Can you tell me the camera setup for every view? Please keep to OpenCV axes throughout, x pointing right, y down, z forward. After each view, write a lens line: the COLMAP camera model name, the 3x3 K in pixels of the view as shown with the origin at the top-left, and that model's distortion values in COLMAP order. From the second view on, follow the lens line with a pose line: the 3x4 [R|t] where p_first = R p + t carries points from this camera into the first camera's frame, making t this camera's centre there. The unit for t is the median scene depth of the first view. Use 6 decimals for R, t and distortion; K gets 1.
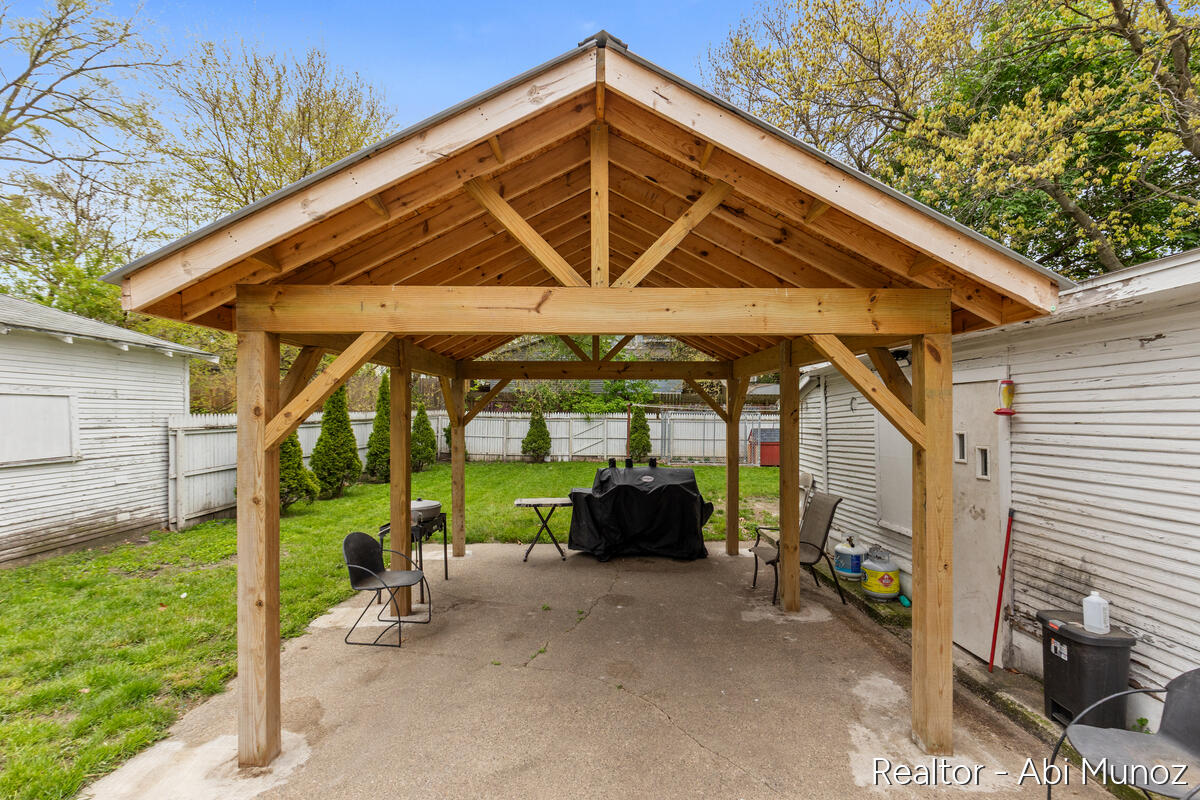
lens RADIAL K [[552.3, 0, 613.4], [0, 552.3, 407.5], [0, 0, 1]] dist [0.000590, 0.000305]
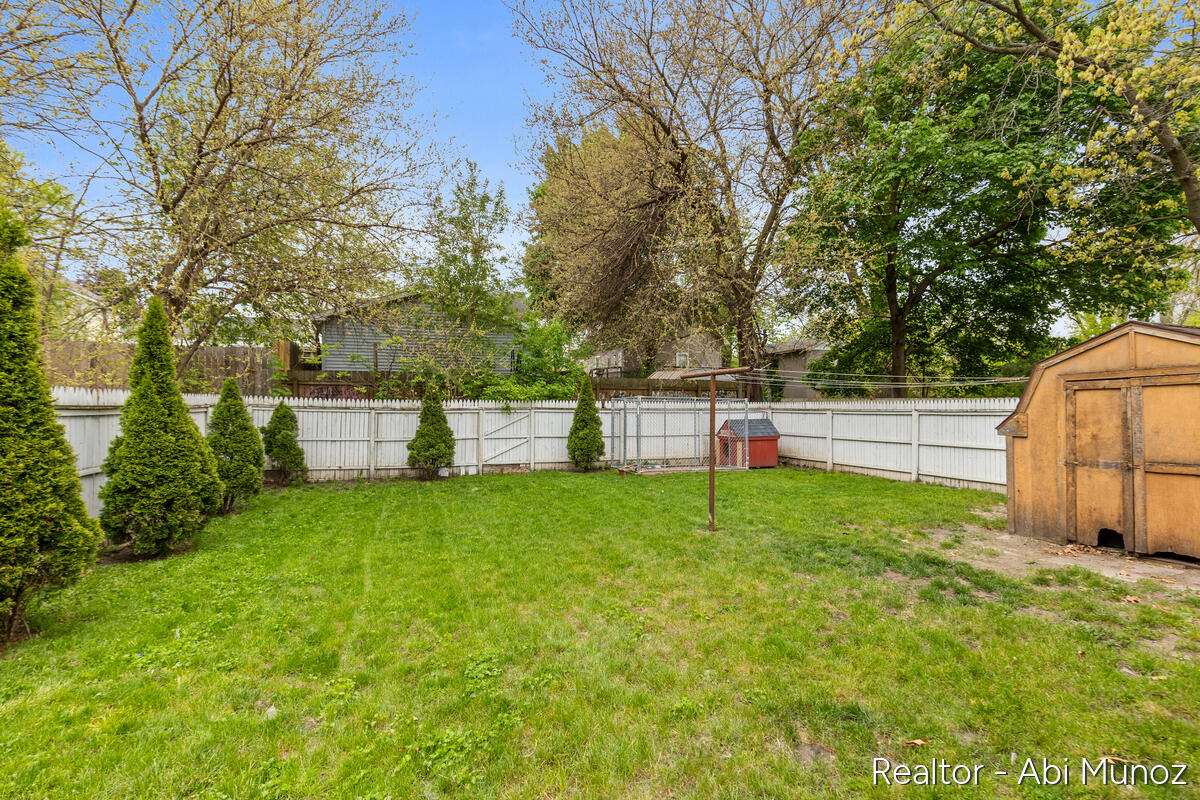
lens RADIAL K [[537.7, 0, 600.0], [0, 537.7, 400.0], [0, 0, 1]] dist [0.000464, -0.000022]
pose [[0.935843, -0.000129, 0.352417, -0.488824], [0.004183, 0.999934, -0.010743, 0.048113], [-0.352392, 0.011528, 0.935781, 1.003829]]
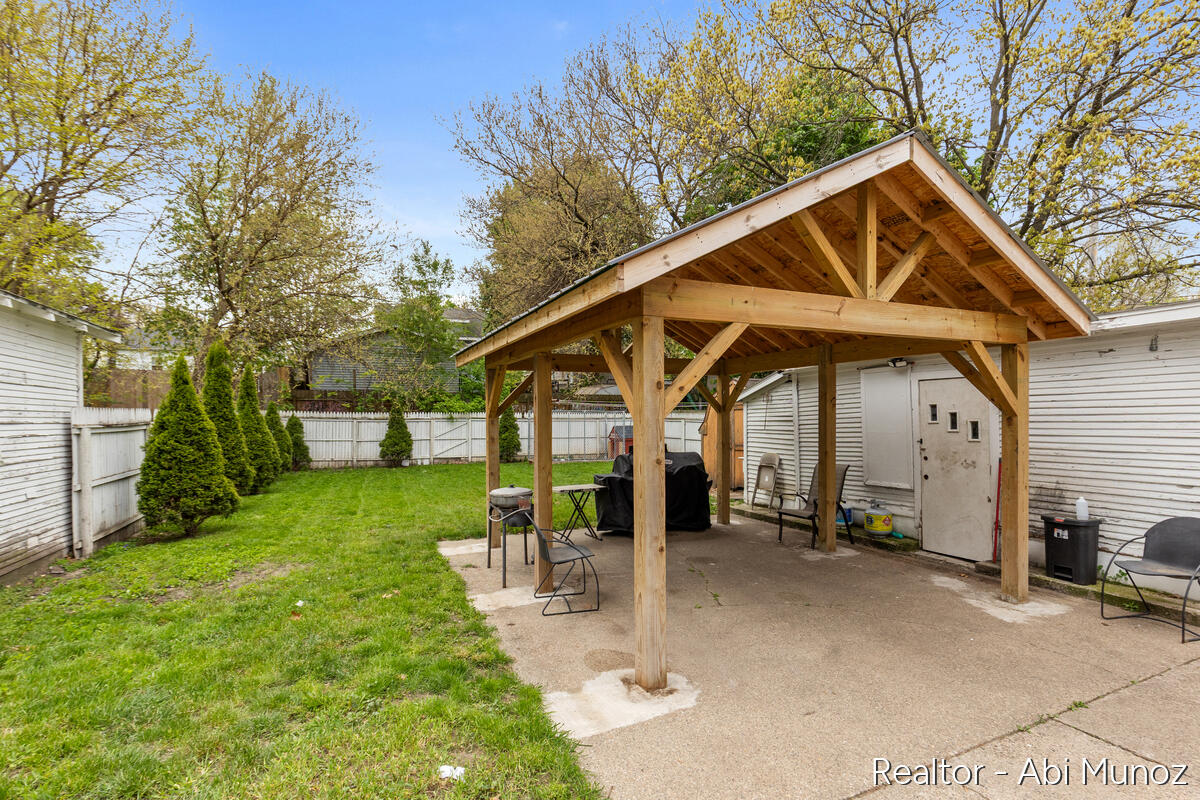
lens RADIAL K [[573.3, 0, 612.5], [0, 573.3, 416.0], [0, 0, 1]] dist [0.002650, -0.000178]
pose [[0.919287, -0.007537, 0.393515, -0.511179], [0.004686, 0.999955, 0.008205, 0.025959], [-0.393560, -0.005699, 0.919281, -0.031393]]
